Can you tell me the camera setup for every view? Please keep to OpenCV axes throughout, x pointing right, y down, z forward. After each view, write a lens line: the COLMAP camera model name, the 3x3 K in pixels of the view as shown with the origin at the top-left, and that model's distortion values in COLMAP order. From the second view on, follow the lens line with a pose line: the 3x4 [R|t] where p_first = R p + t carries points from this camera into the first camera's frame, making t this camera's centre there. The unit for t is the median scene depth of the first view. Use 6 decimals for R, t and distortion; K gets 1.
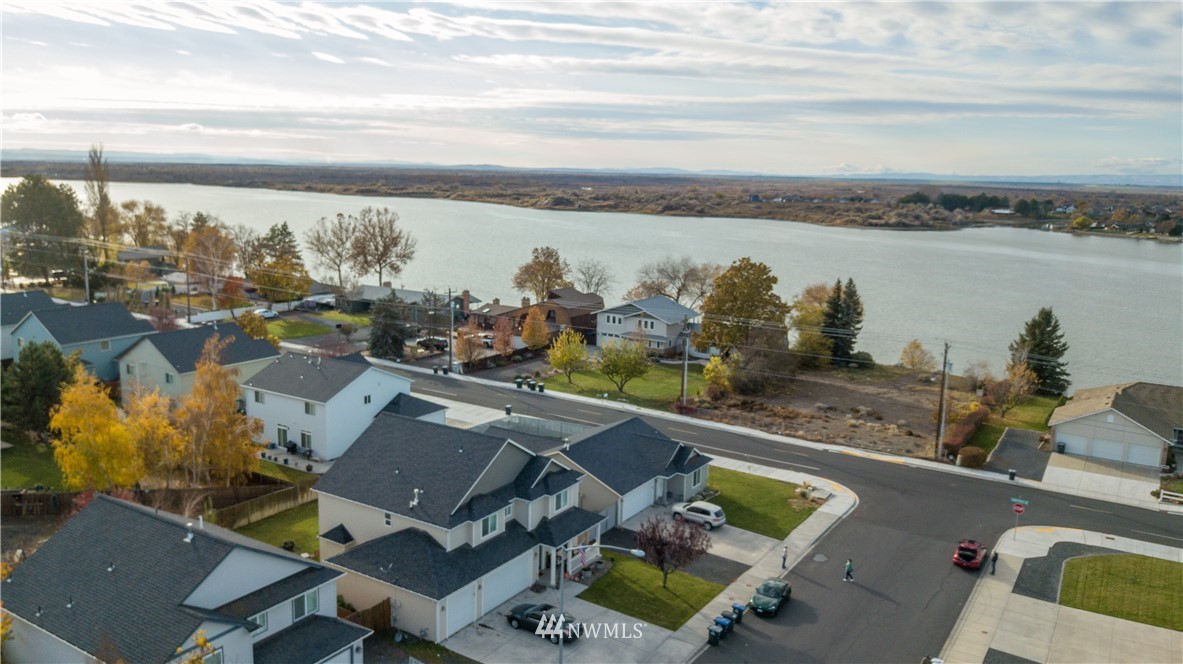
lens RADIAL K [[919.5, 0, 591.1], [0, 919.5, 351.3], [0, 0, 1]] dist [-0.000756, -0.008318]
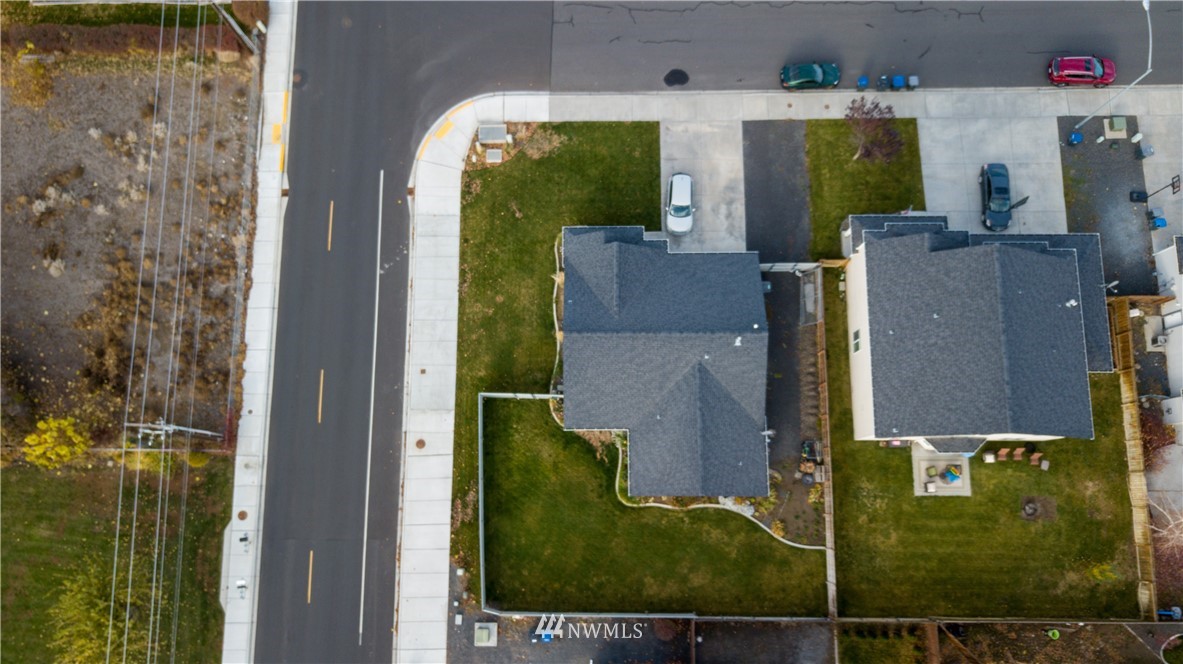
lens RADIAL K [[929.5, 0, 560.6], [0, 929.5, 332.9], [0, 0, 1]] dist [-0.002262, -0.003014]
pose [[-0.526961, -0.842847, 0.109187, -0.016968], [0.154830, 0.031117, 0.987451, -0.414846], [-0.835667, 0.537253, 0.114100, 0.596634]]
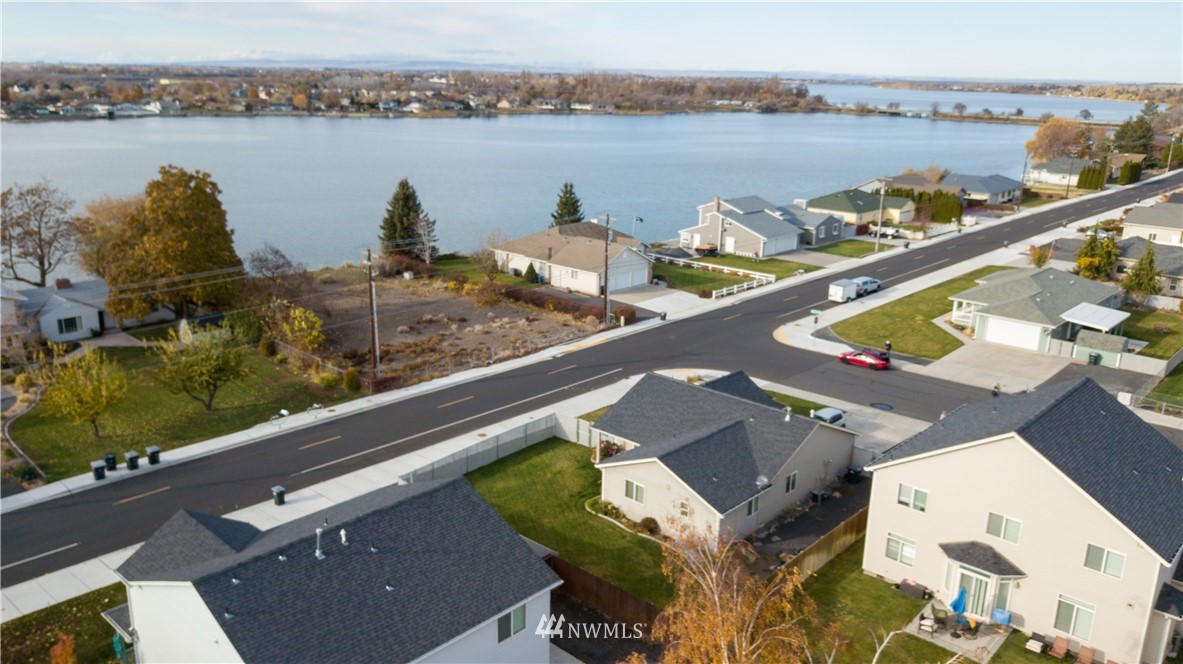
lens RADIAL K [[919.5, 0, 591.1], [0, 919.5, 351.3], [0, 0, 1]] dist [-0.000756, -0.008318]
pose [[0.179063, -0.312945, 0.932739, -0.441611], [0.172243, 0.943391, 0.283452, -0.113214], [-0.968643, 0.109902, 0.222829, 0.565632]]
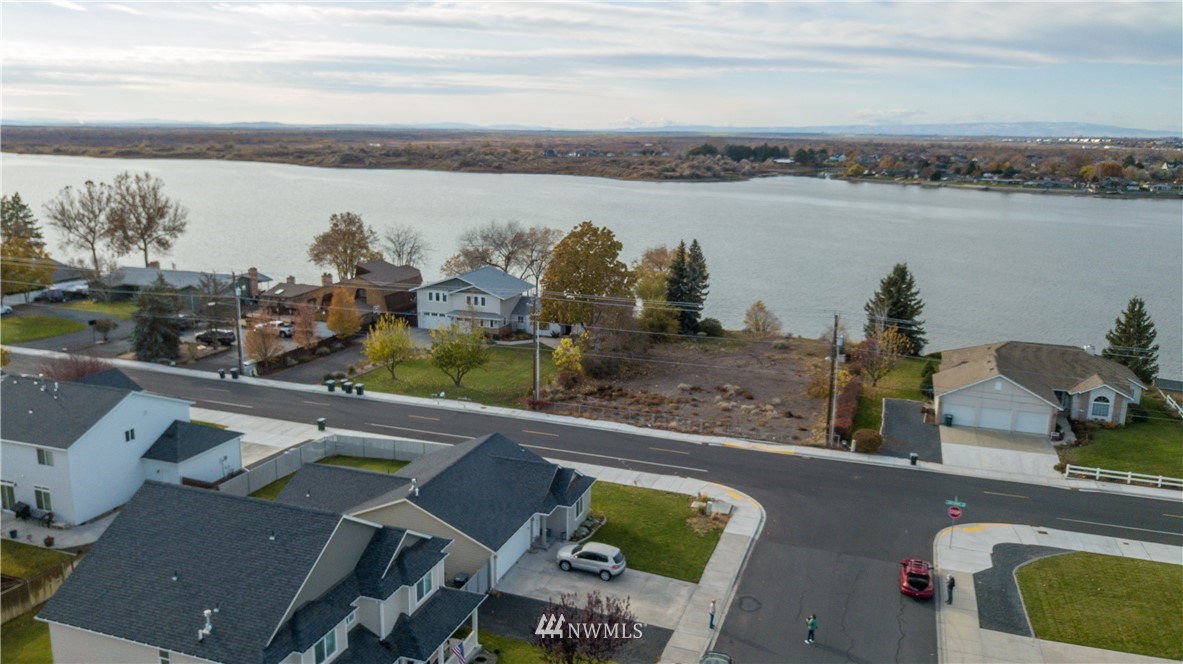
lens RADIAL K [[917.2, 0, 591.5], [0, 917.2, 332.0], [0, 0, 1]] dist [0.001559, -0.041207]
pose [[0.974713, -0.059475, 0.215399, -0.022420], [0.053609, 0.998017, 0.032978, -0.024039], [-0.216933, -0.020597, 0.975969, 0.133714]]
